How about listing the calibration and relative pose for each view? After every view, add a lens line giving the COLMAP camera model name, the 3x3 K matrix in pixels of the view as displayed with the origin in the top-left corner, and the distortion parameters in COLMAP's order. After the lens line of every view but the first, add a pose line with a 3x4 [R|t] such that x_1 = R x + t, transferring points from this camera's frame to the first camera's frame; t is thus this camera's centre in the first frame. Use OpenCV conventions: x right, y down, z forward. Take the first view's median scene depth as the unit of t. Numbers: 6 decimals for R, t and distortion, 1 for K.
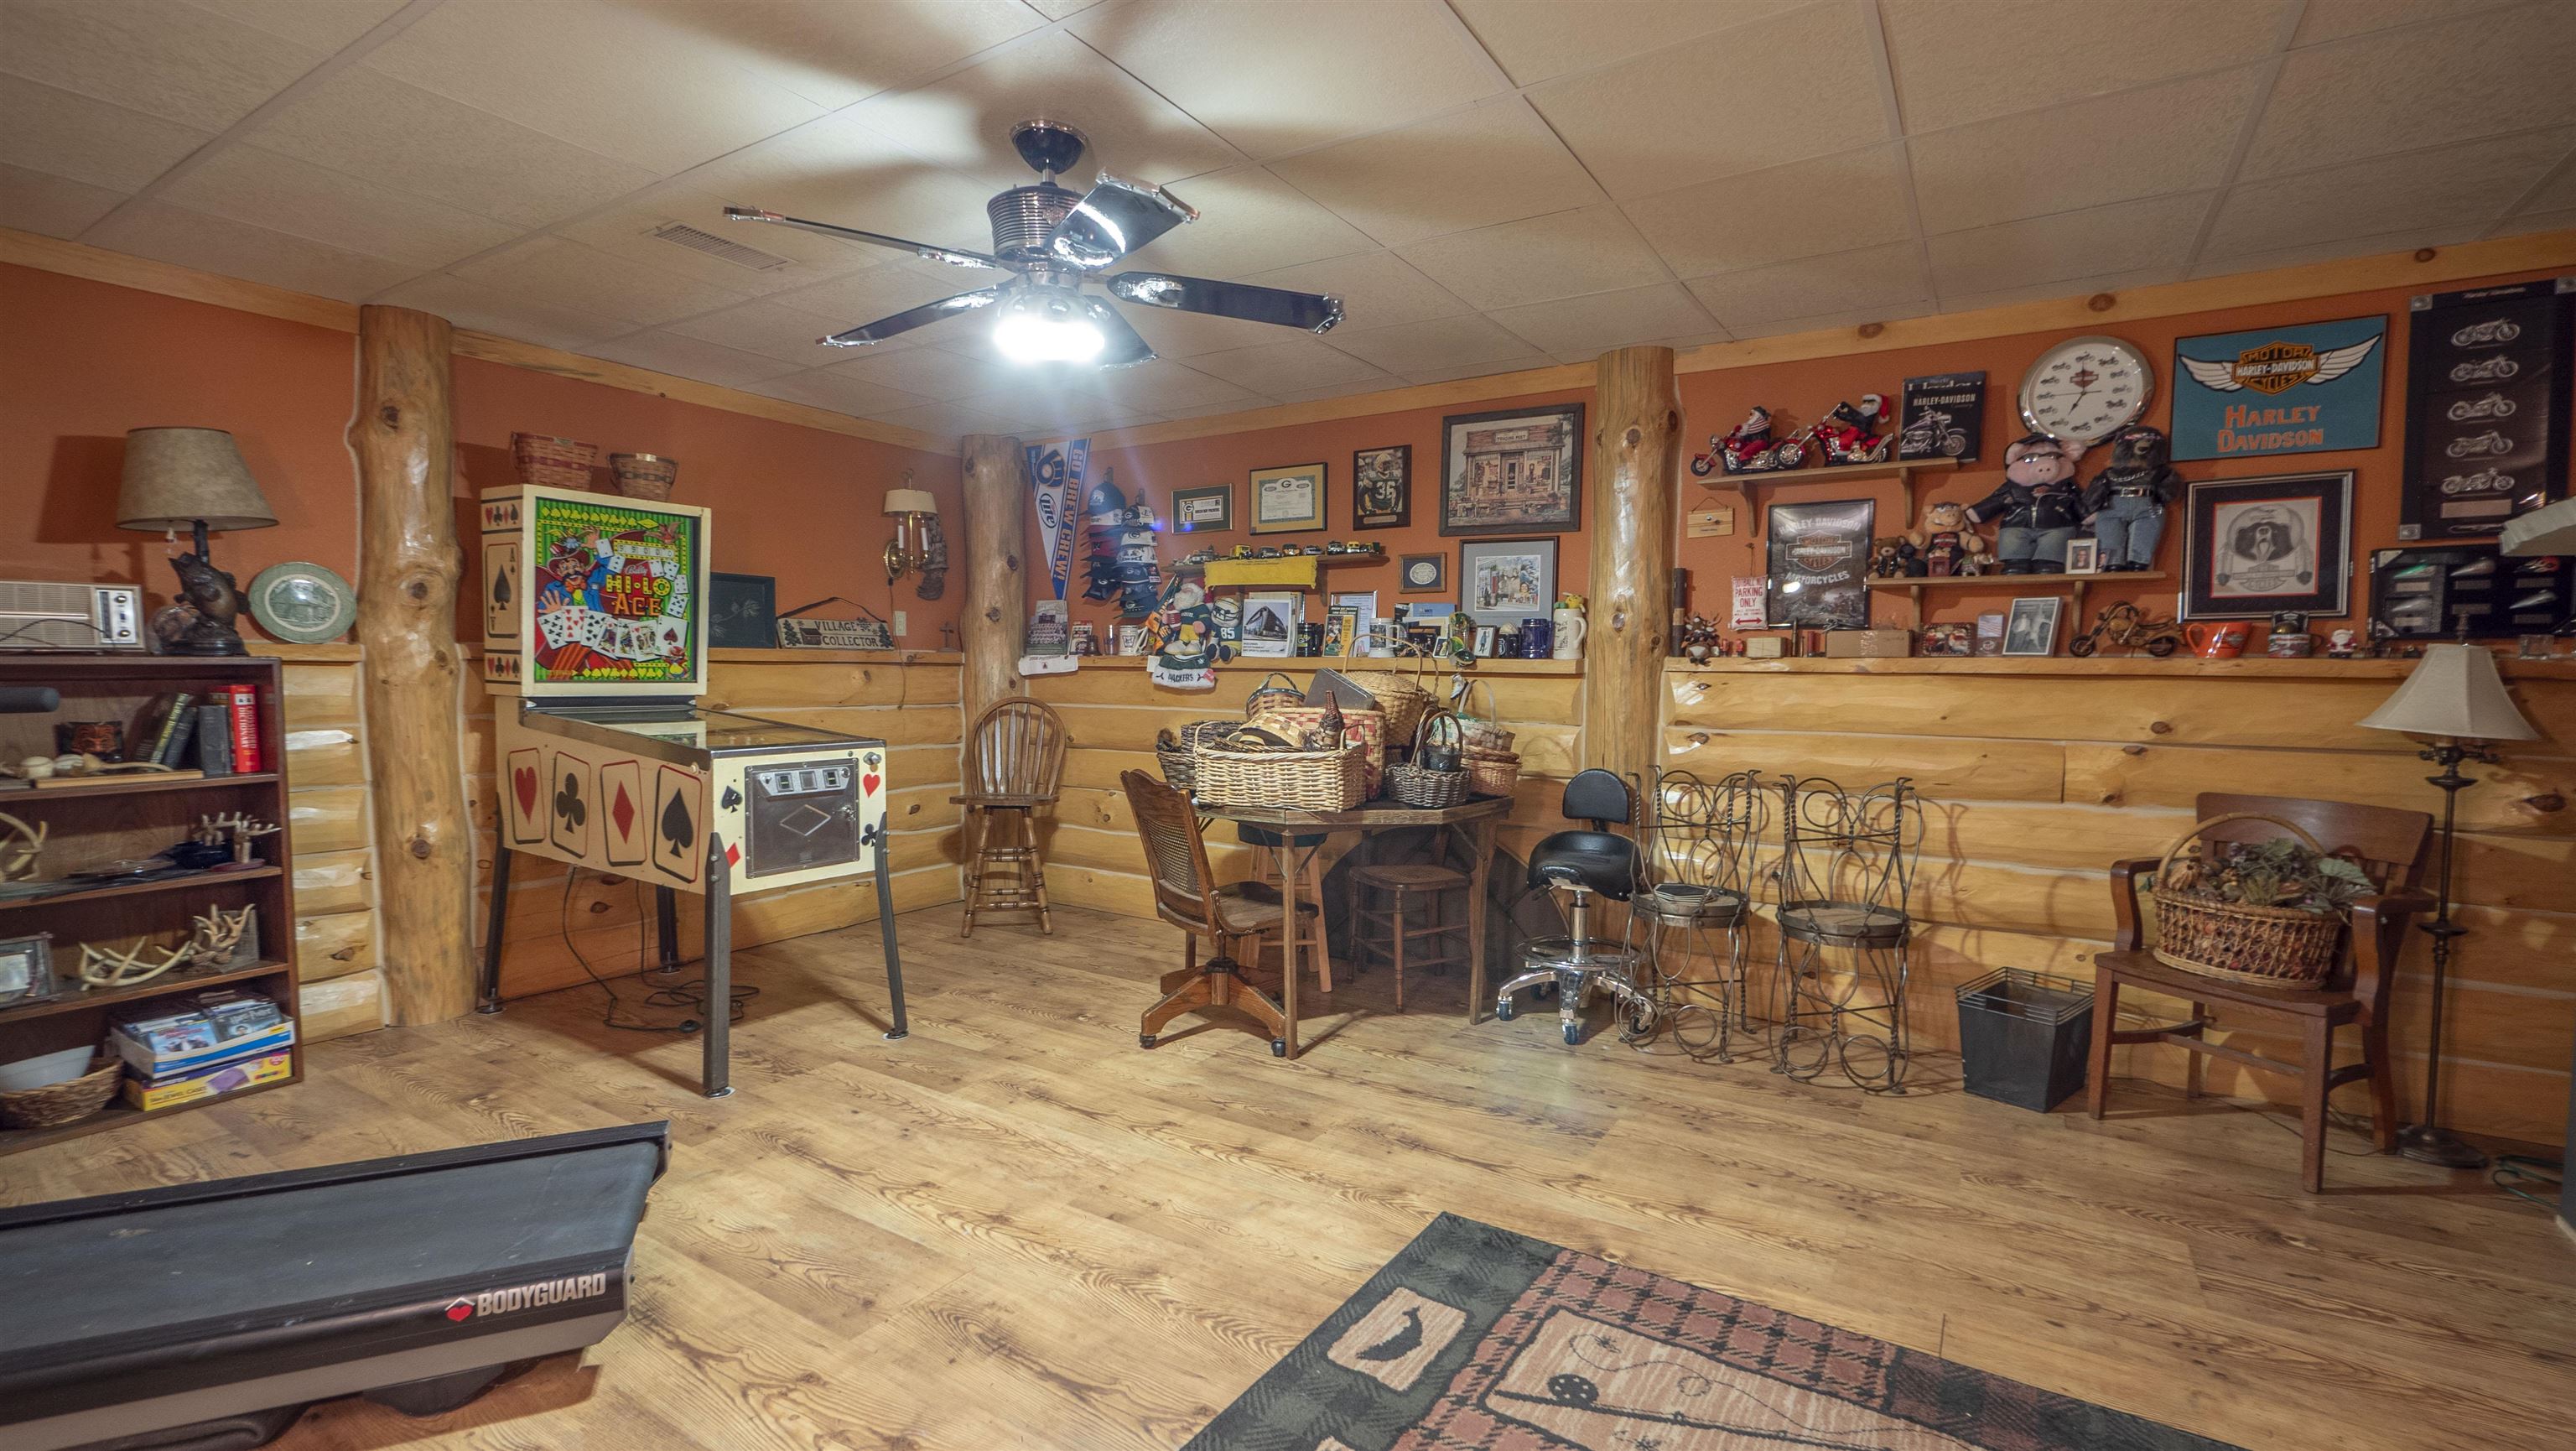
lens RADIAL K [[1121.6, 0, 1299.1], [0, 1121.6, 717.3], [0, 0, 1]] dist [-0.007266, 0.001449]
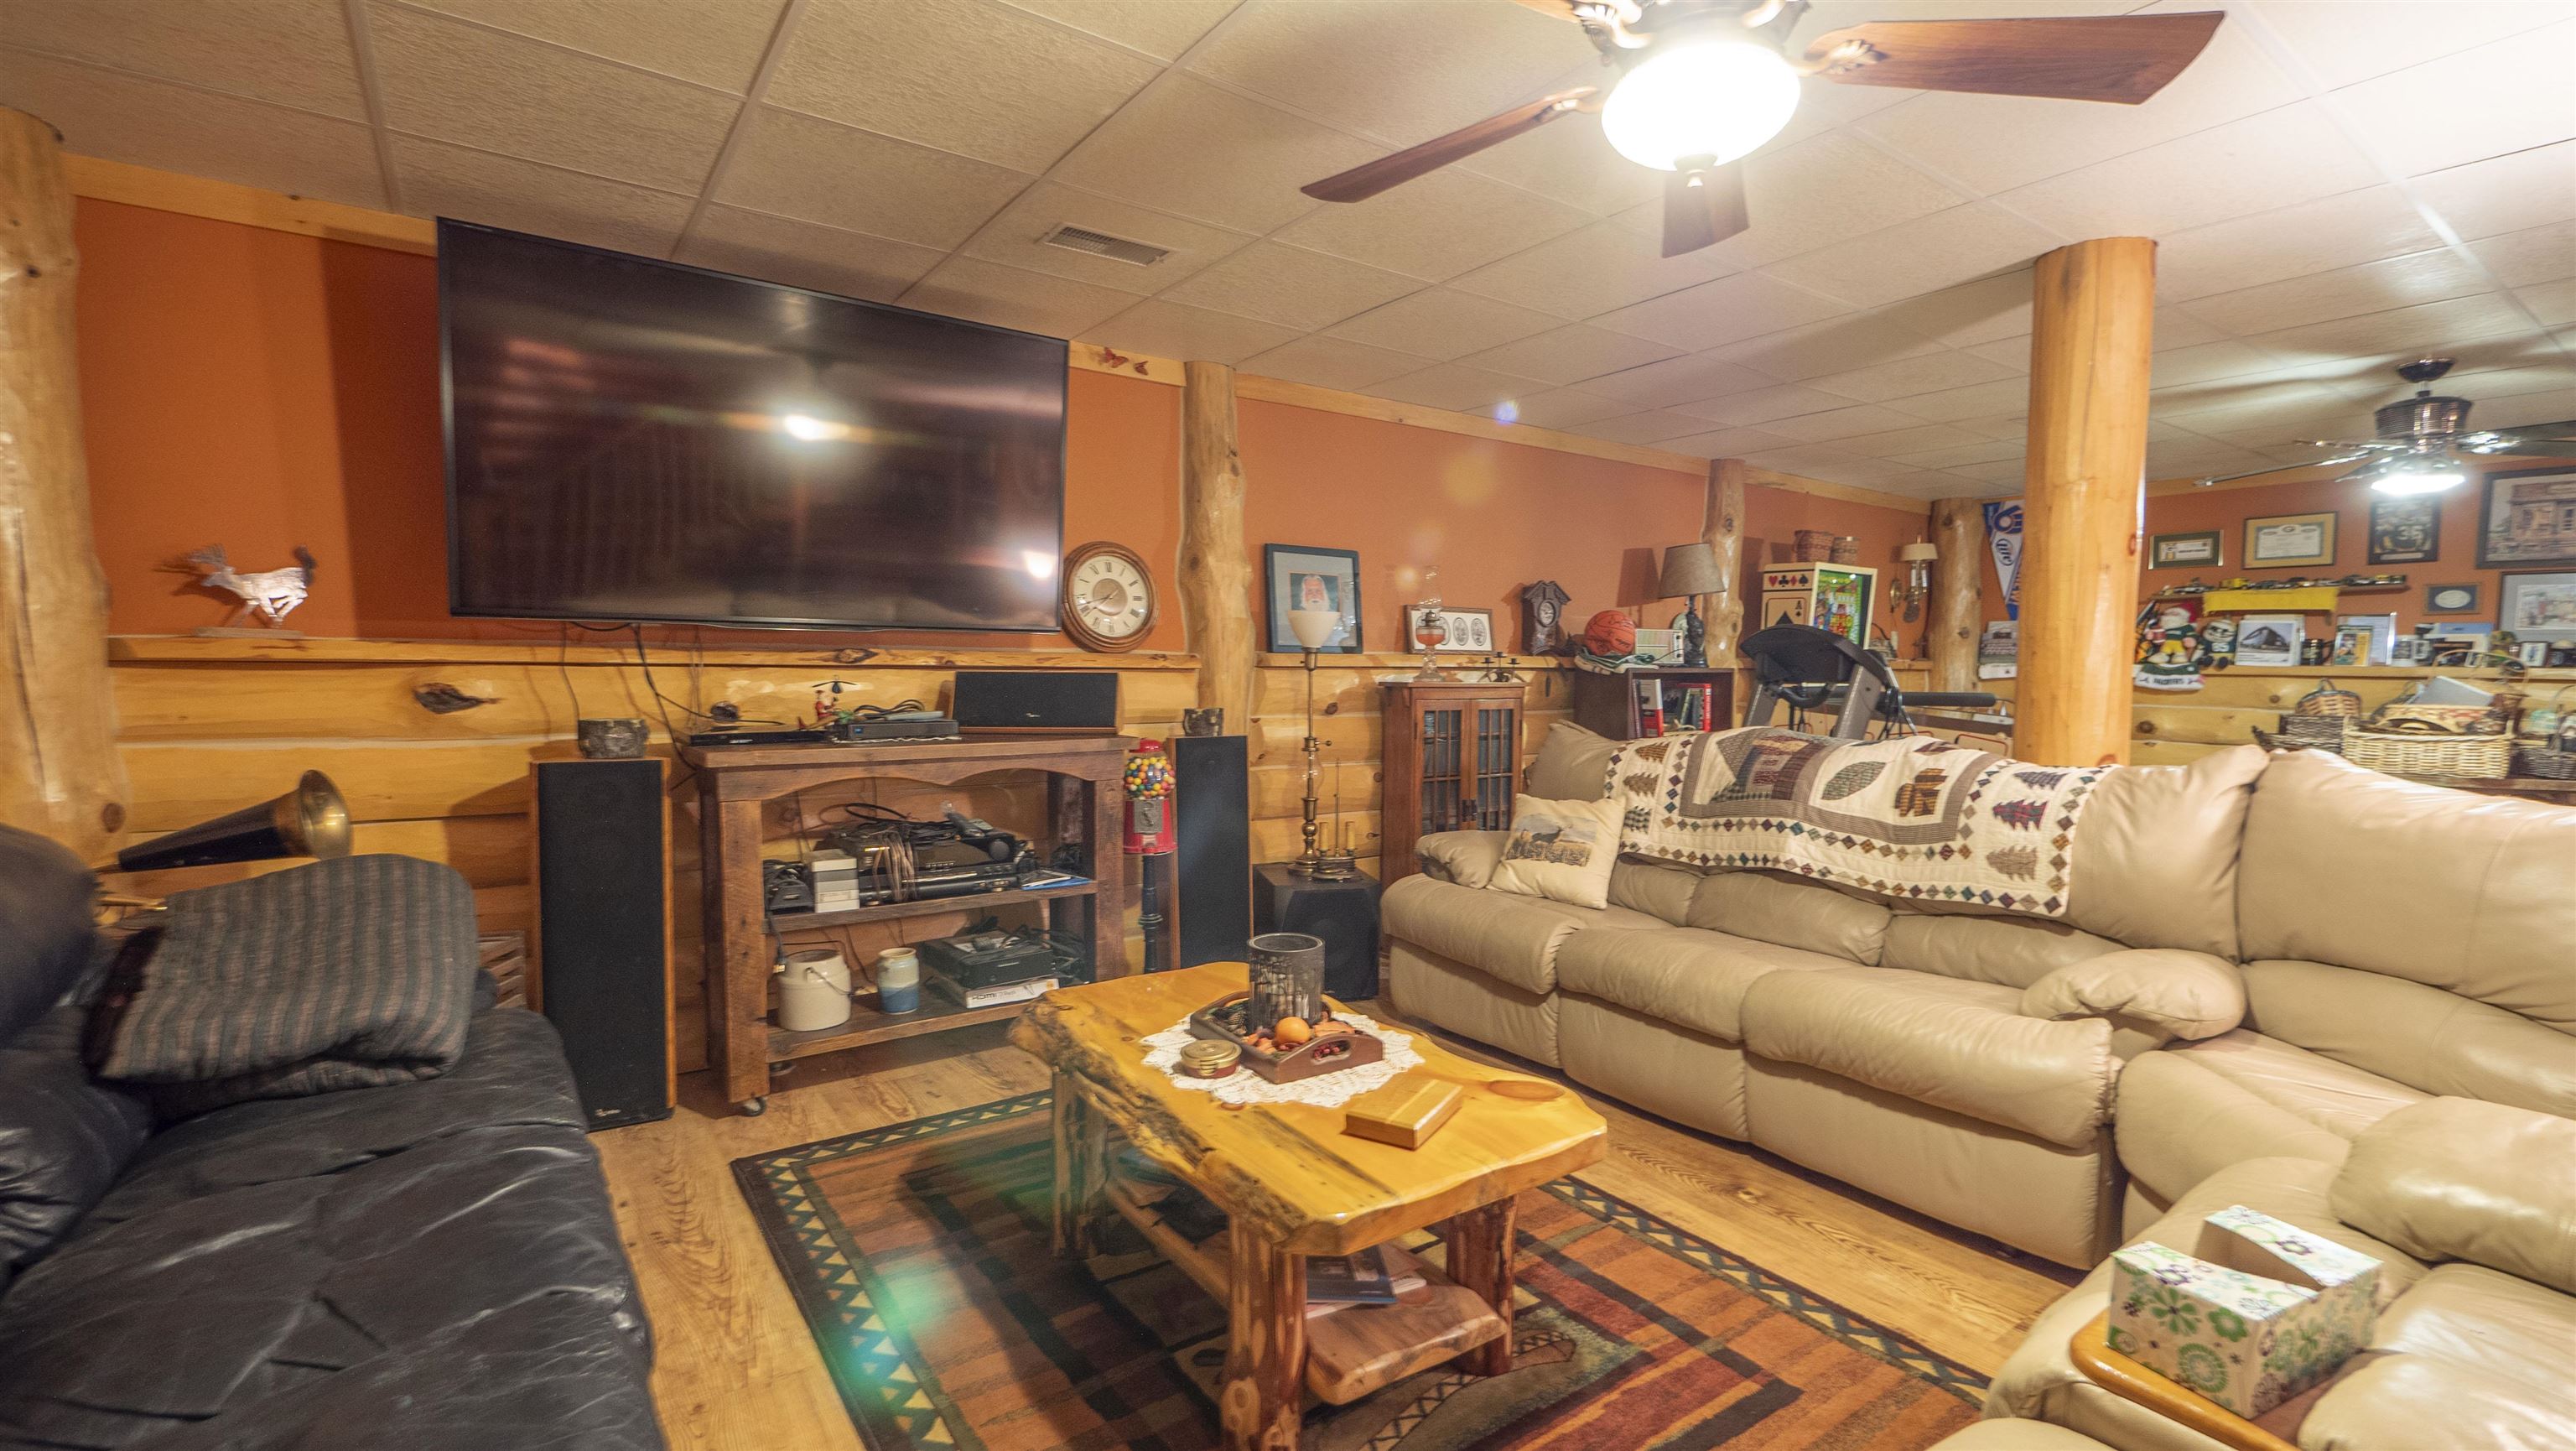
lens RADIAL K [[1121.6, 0, 1283.1], [0, 1121.6, 728.3], [0, 0, 1]] dist [-0.007266, 0.001449]
pose [[0.925228, 0.020651, -0.378850, -0.612600], [-0.016914, 0.999770, 0.013190, 0.020790], [0.379035, -0.005796, 0.925364, -0.632412]]
